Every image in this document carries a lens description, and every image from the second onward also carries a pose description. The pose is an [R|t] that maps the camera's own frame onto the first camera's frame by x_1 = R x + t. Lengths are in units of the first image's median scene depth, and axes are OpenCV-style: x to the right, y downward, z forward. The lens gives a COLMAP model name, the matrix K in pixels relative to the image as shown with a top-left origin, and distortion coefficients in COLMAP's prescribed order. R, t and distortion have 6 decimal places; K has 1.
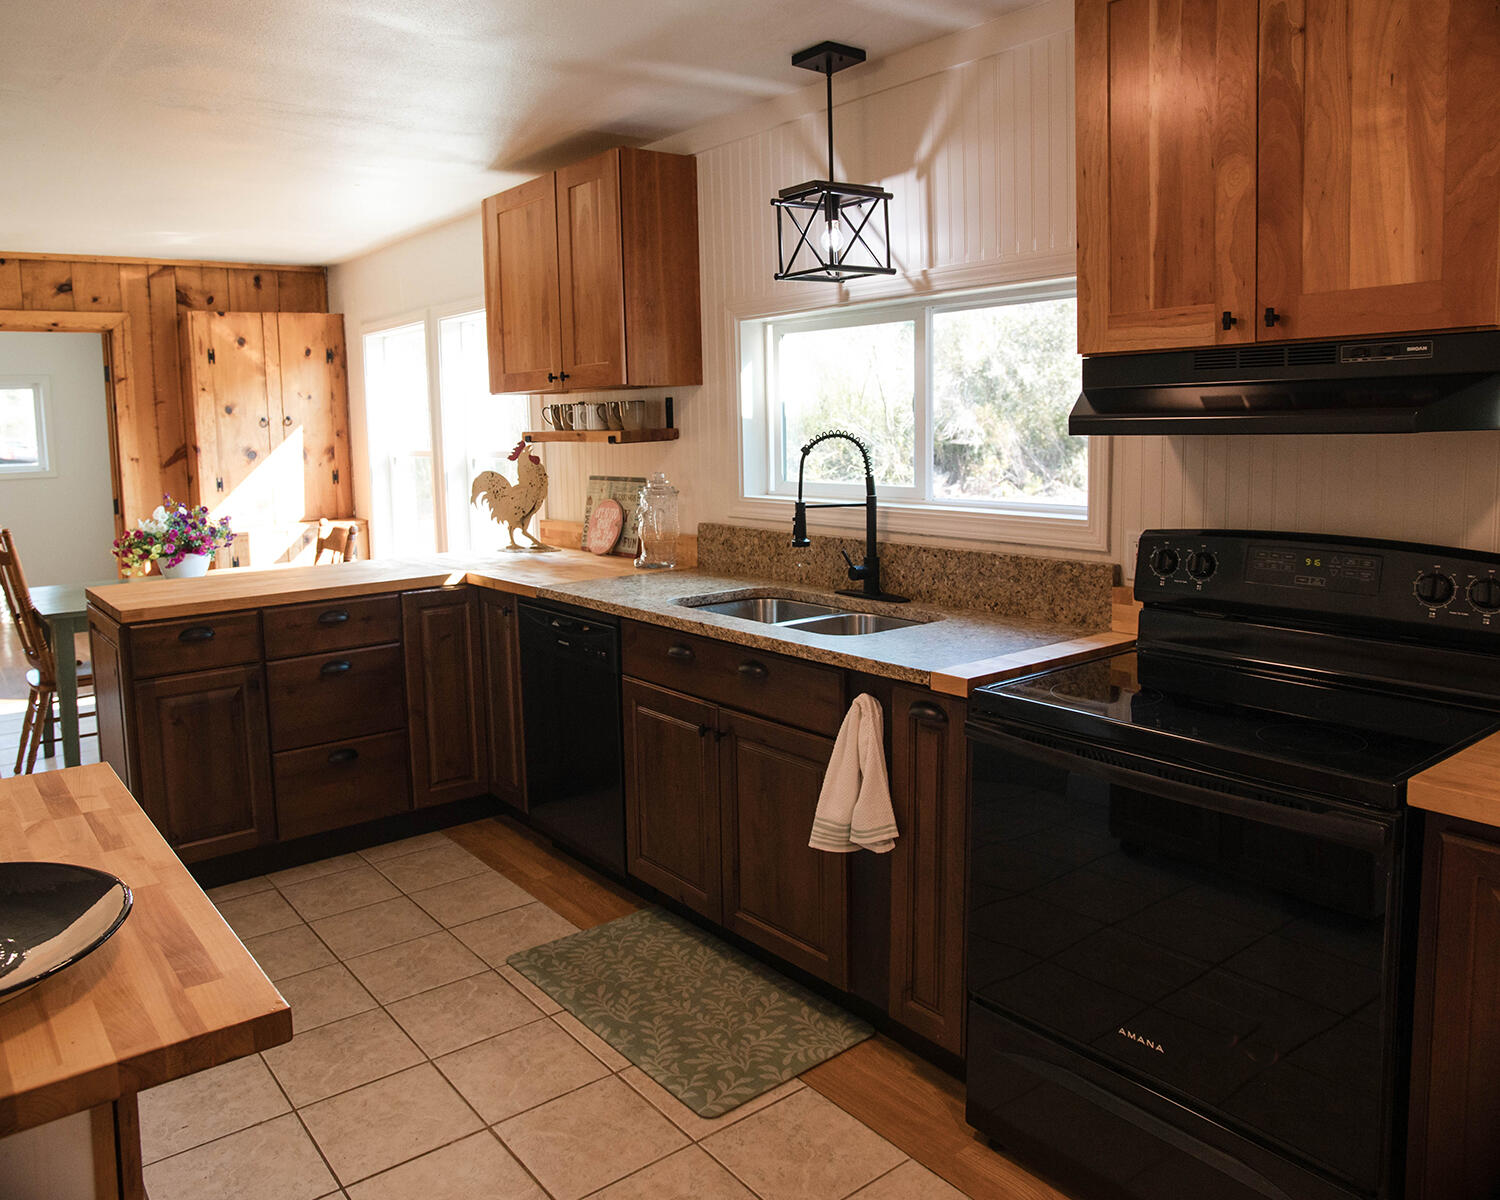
lens RADIAL K [[1127.6, 0, 749.7], [0, 1127.6, 598.1], [0, 0, 1]] dist [-0.016237, -0.000572]
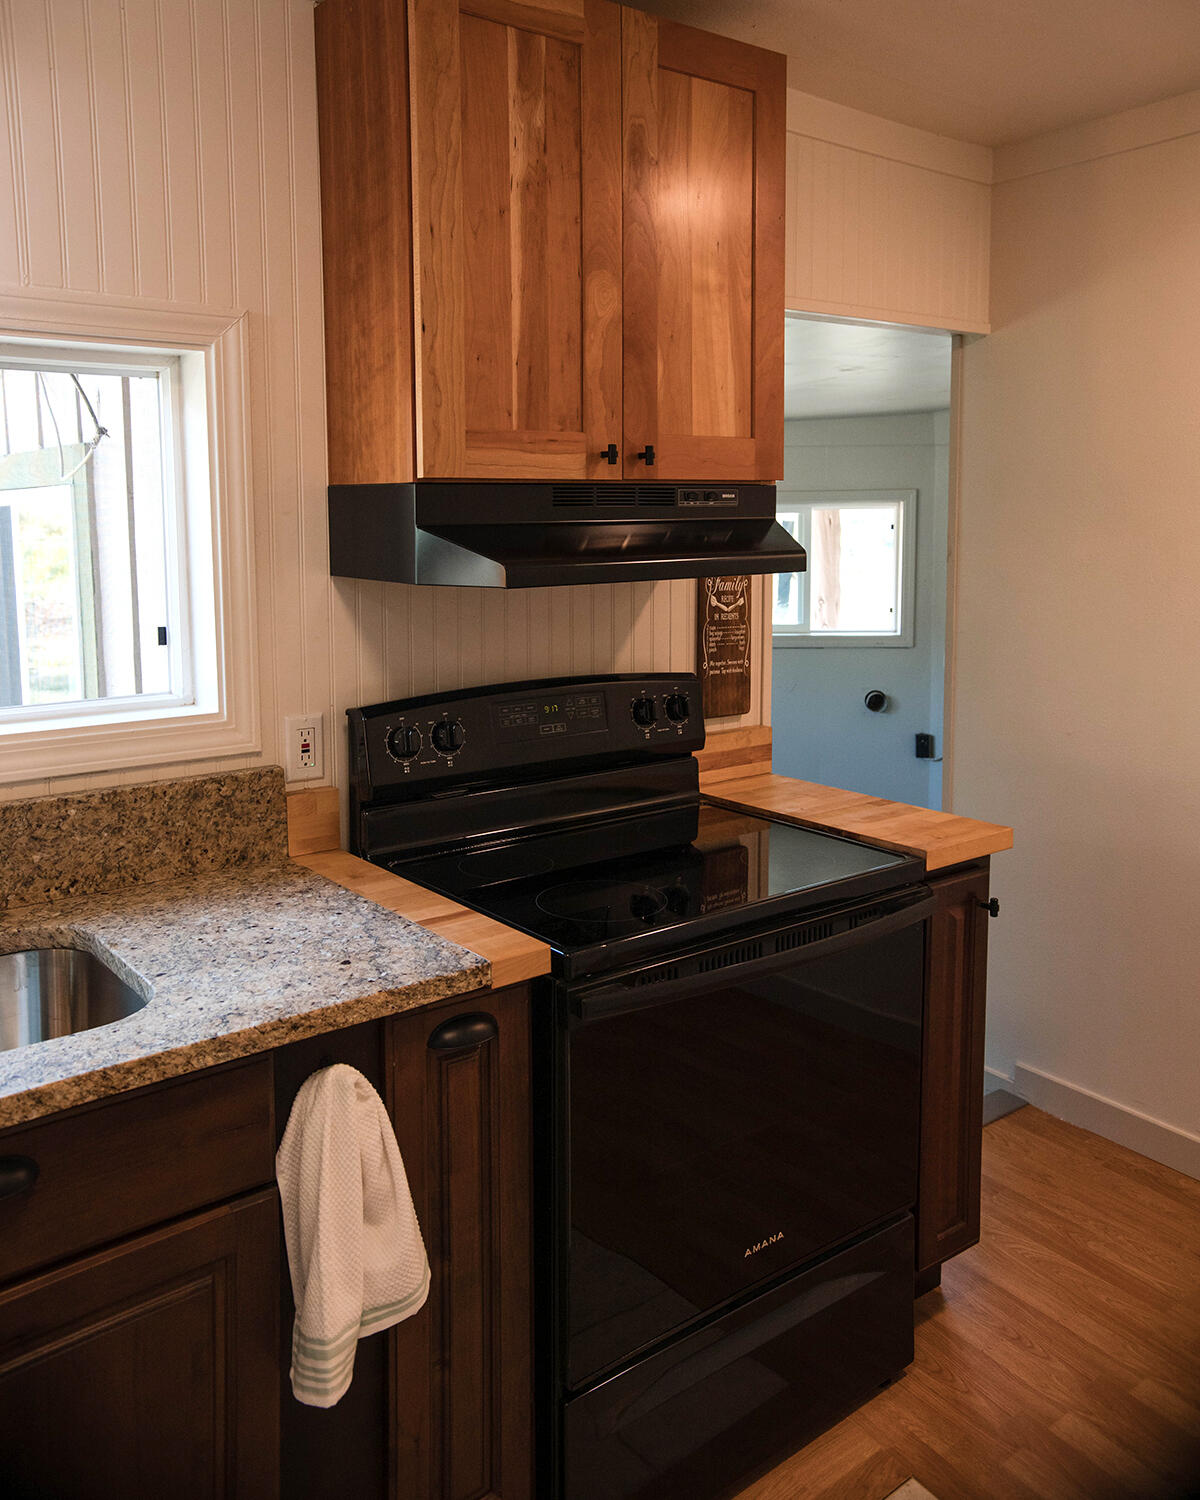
lens RADIAL K [[1229.1, 0, 604.5], [0, 1229.1, 674.4], [0, 0, 1]] dist [0.017882, 0.002305]
pose [[0.020919, -0.110253, 0.993683, -0.550085], [0.162437, 0.981070, 0.105434, -0.169276], [-0.986497, 0.159205, 0.038432, 0.945225]]
